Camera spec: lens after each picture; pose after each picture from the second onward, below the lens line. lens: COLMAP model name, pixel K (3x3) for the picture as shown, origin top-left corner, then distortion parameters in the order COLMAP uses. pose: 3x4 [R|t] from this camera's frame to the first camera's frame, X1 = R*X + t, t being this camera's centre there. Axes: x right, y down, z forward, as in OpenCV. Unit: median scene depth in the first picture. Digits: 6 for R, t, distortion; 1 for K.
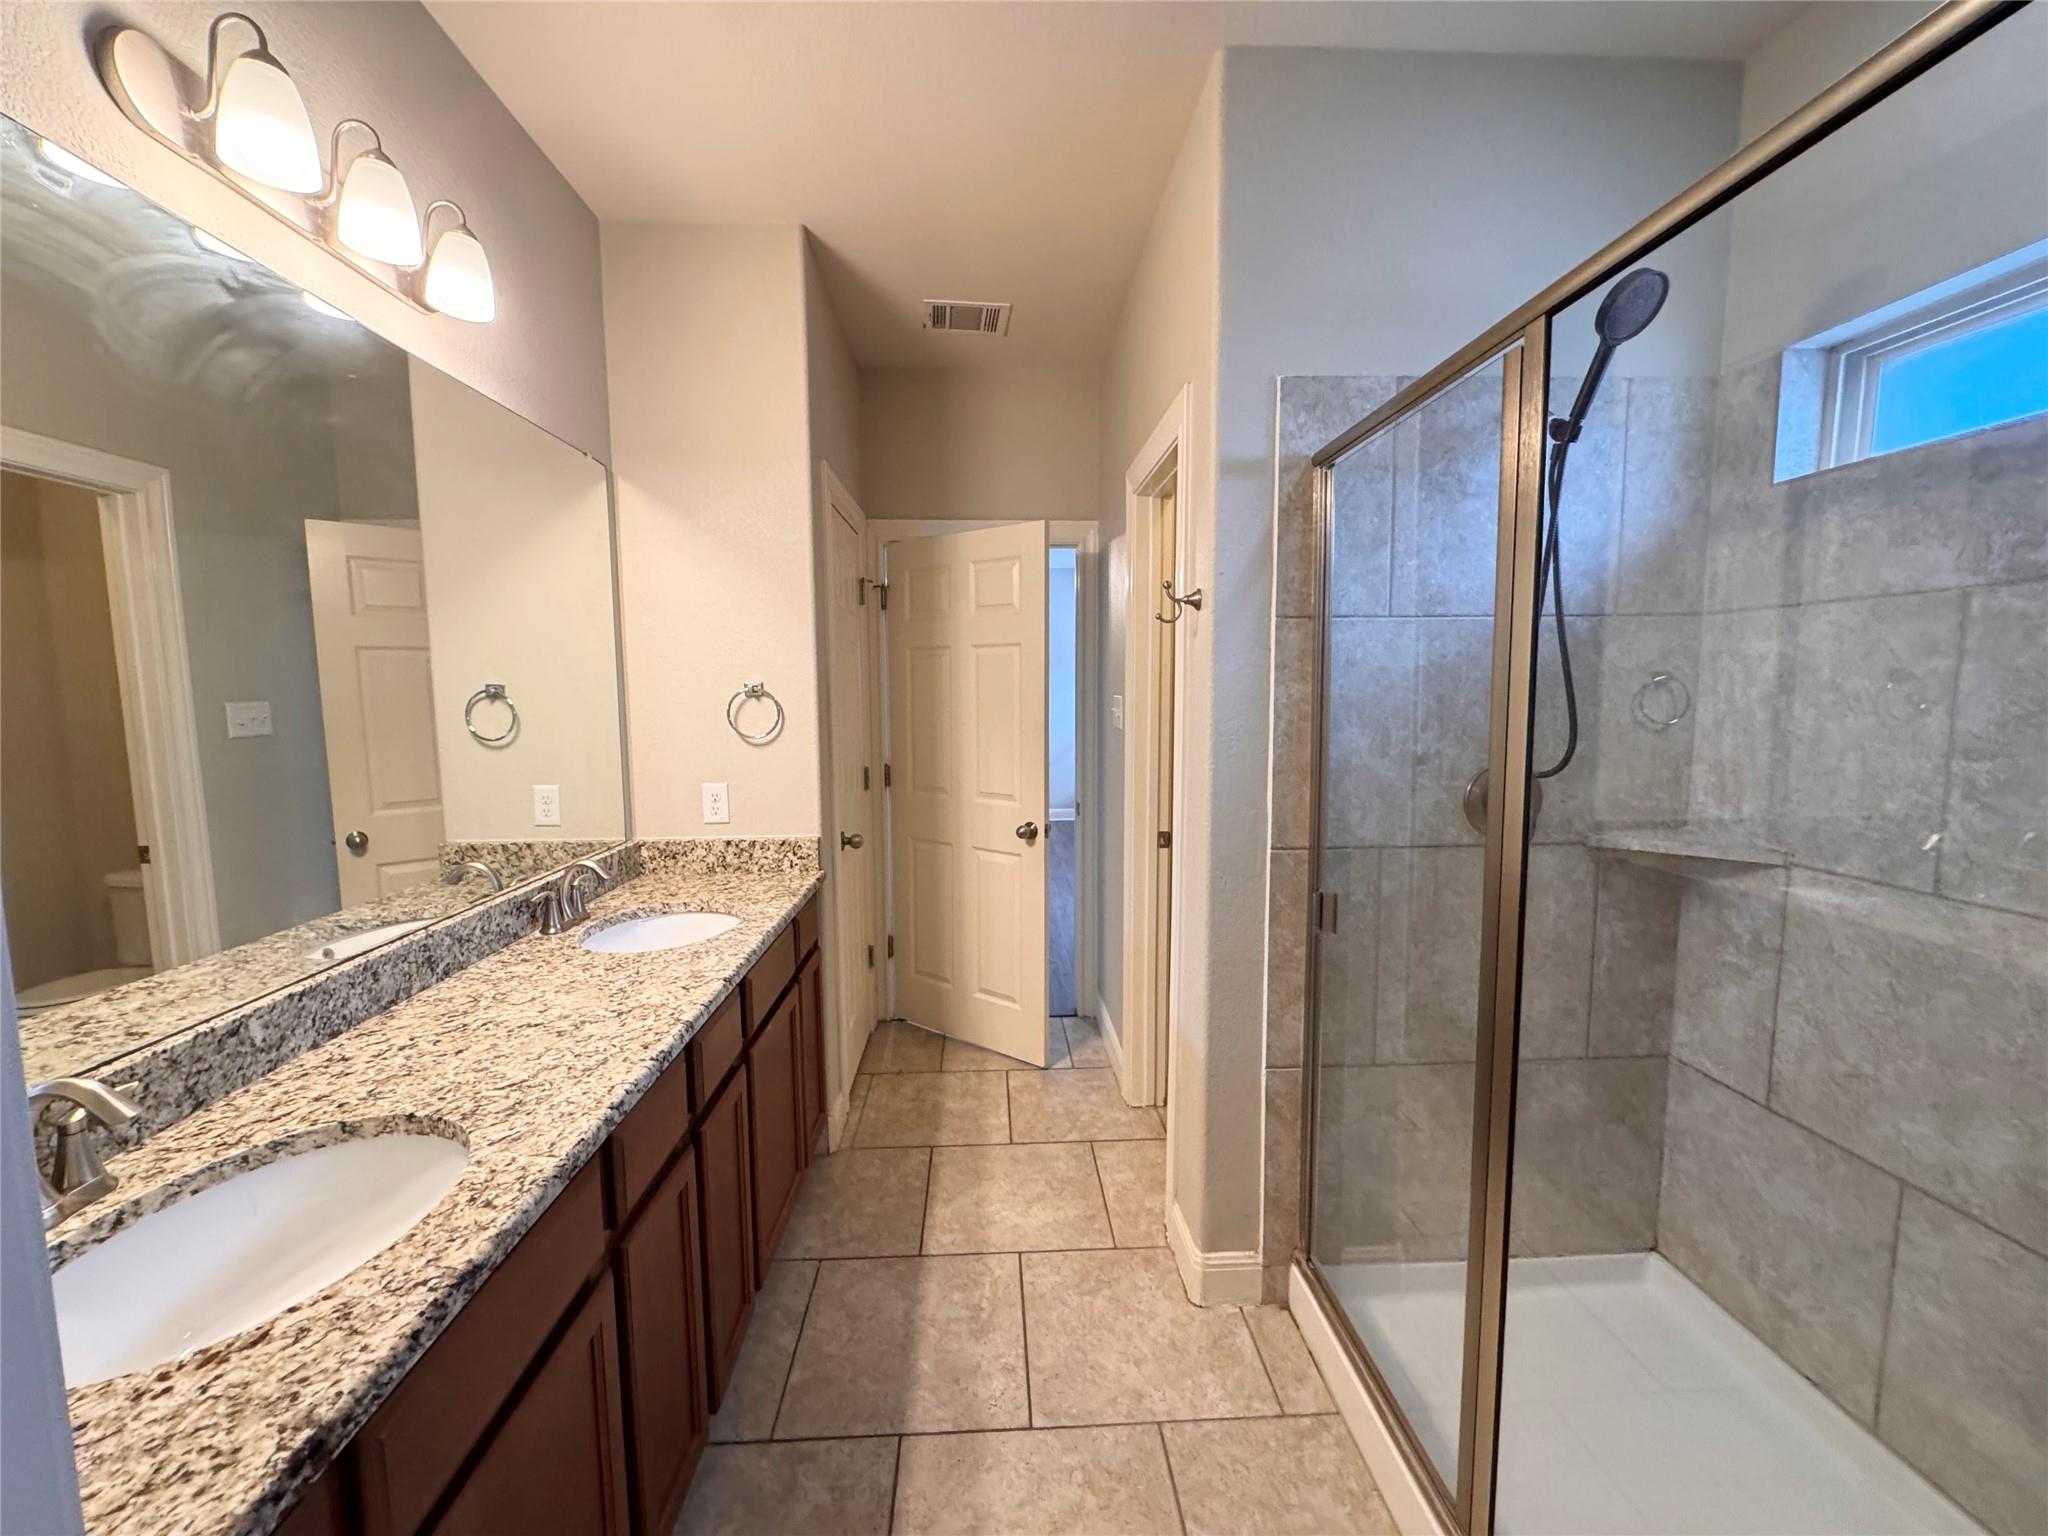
lens RADIAL K [[813.6, 0, 1024.6], [0, 813.6, 770.5], [0, 0, 1]] dist [-0.003037, 0.000178]
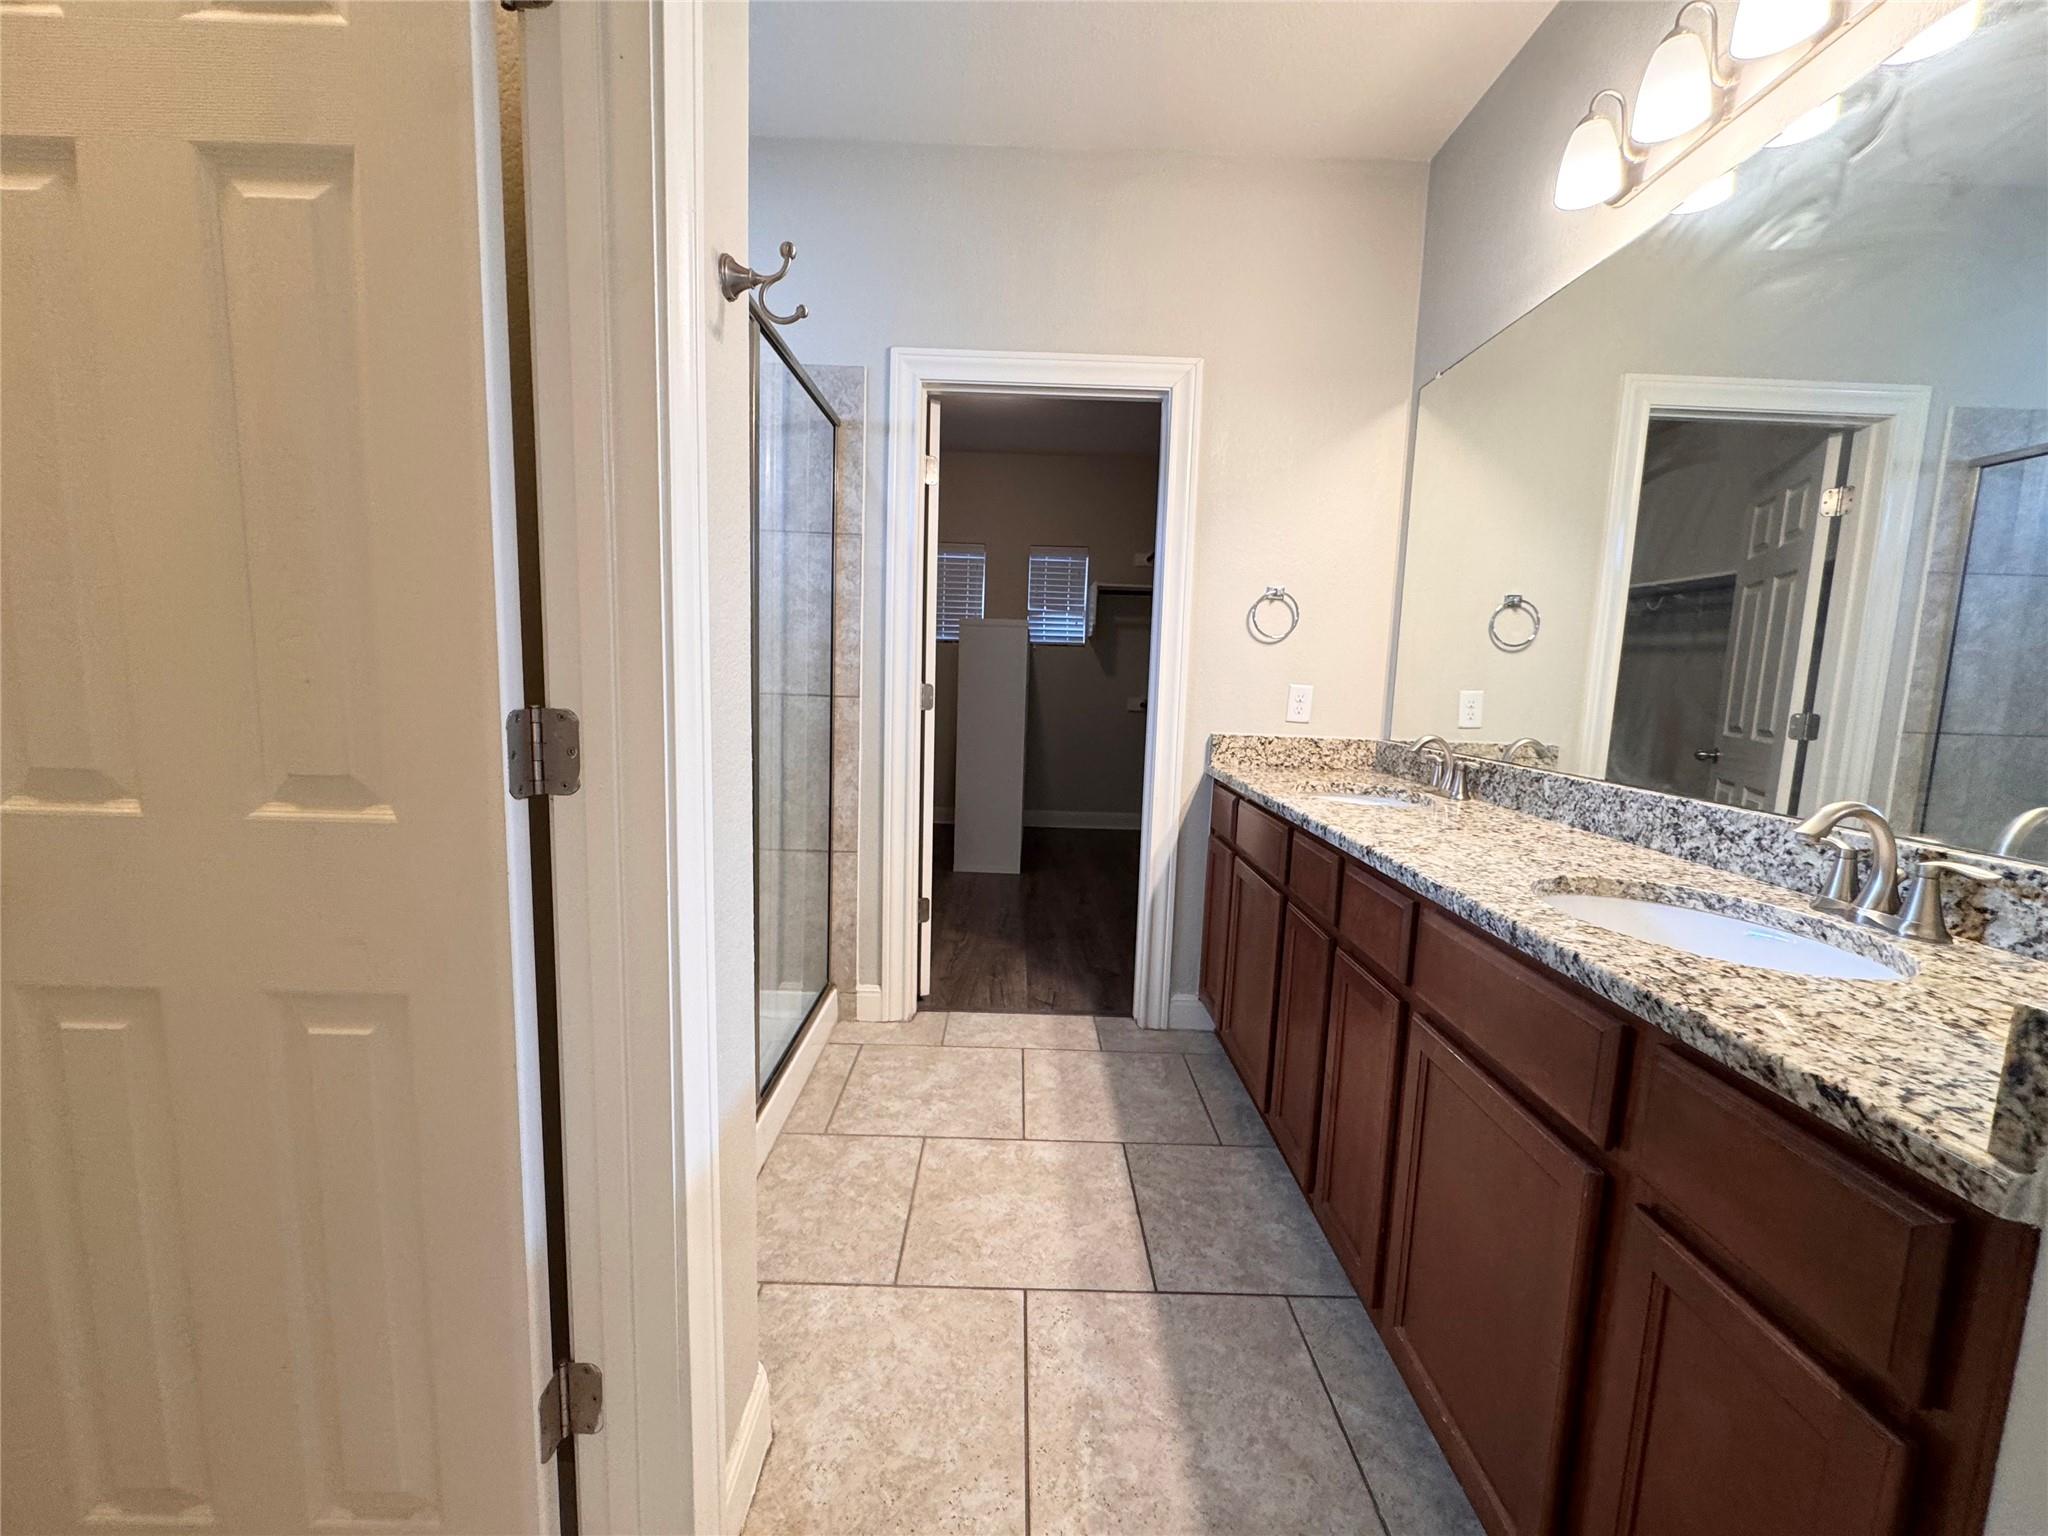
lens RADIAL K [[813.6, 0, 1024.6], [0, 813.6, 767.4], [0, 0, 1]] dist [-0.003037, 0.000178]
pose [[-0.998737, -0.032672, 0.038161, -0.008110], [-0.023615, 0.975795, 0.217410, -0.022683], [-0.044340, 0.216235, -0.975334, 1.924700]]
